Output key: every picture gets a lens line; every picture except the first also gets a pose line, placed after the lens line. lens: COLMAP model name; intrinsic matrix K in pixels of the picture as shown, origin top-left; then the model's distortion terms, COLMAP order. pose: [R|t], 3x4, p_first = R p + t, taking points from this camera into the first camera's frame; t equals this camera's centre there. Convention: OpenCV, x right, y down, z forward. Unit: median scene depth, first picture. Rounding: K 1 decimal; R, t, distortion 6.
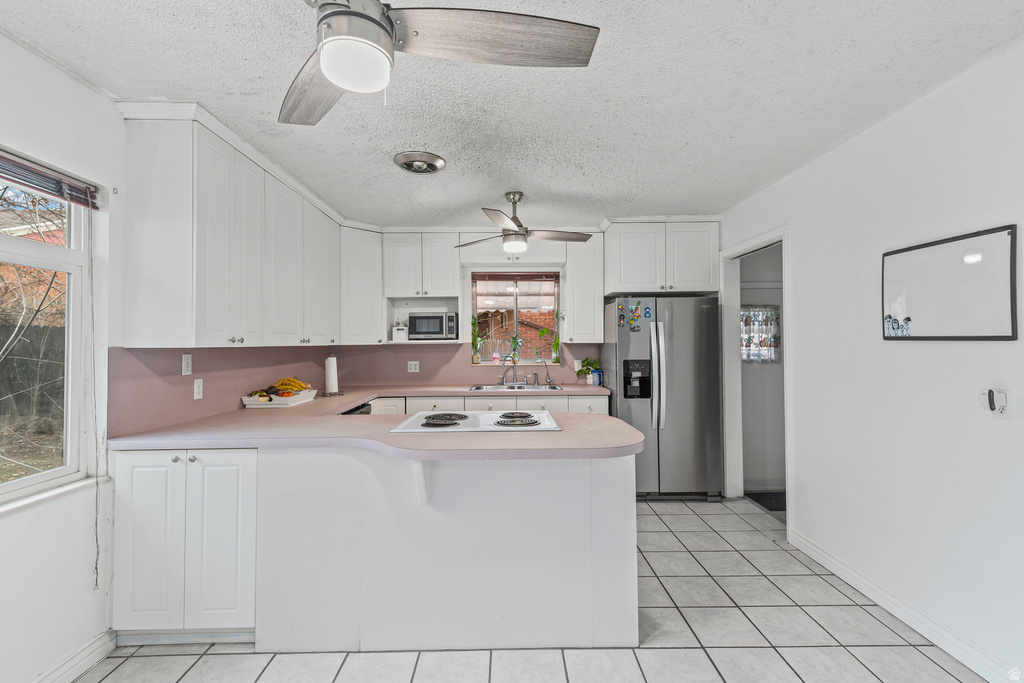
lens RADIAL K [[464.8, 0, 510.9], [0, 464.8, 337.6], [0, 0, 1]] dist [0.020405, -0.007868]
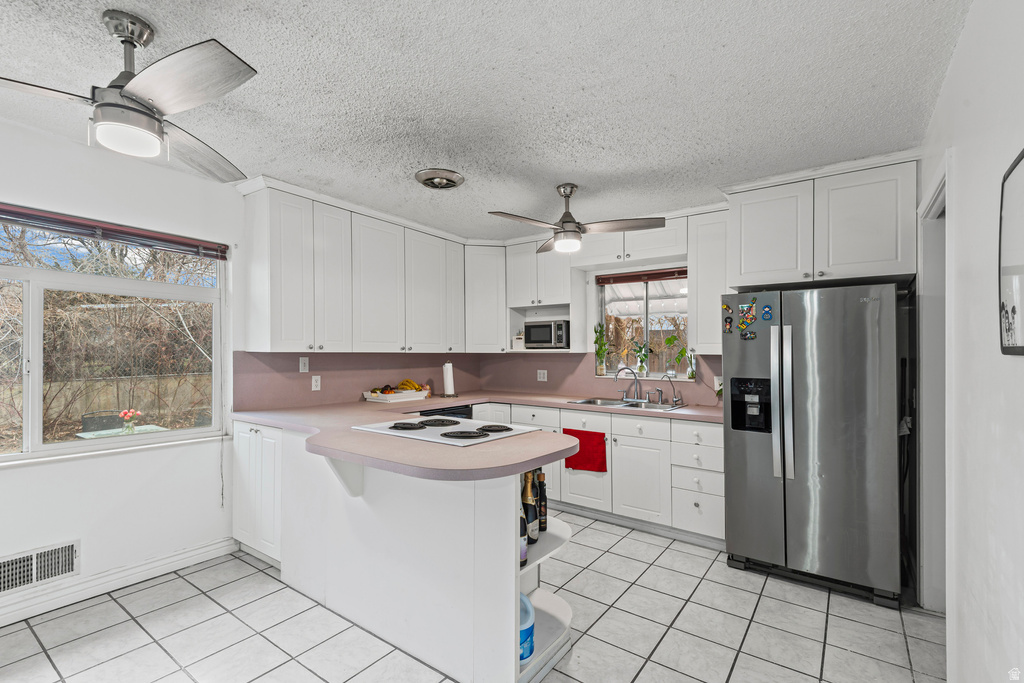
lens RADIAL K [[464.8, 0, 504.1], [0, 464.8, 356.9], [0, 0, 1]] dist [0.020405, -0.007868]
pose [[0.793397, 0.018539, -0.608422, 0.410500], [-0.005870, 0.999723, 0.022808, -0.000300], [0.608676, -0.014525, 0.793286, 0.183472]]
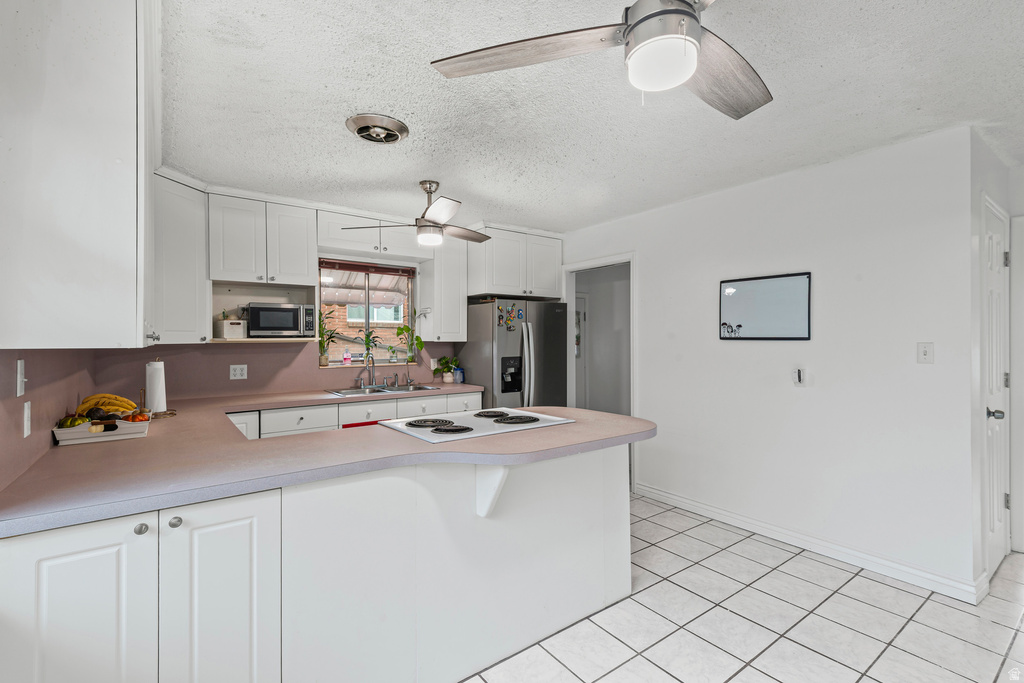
lens RADIAL K [[464.8, 0, 520.2], [0, 464.8, 341.3], [0, 0, 1]] dist [0.020405, -0.007868]
pose [[0.805732, 0.001789, 0.592277, -0.356583], [-0.007529, 0.999946, 0.007221, 0.002676], [-0.592232, -0.010277, 0.805702, 0.112299]]
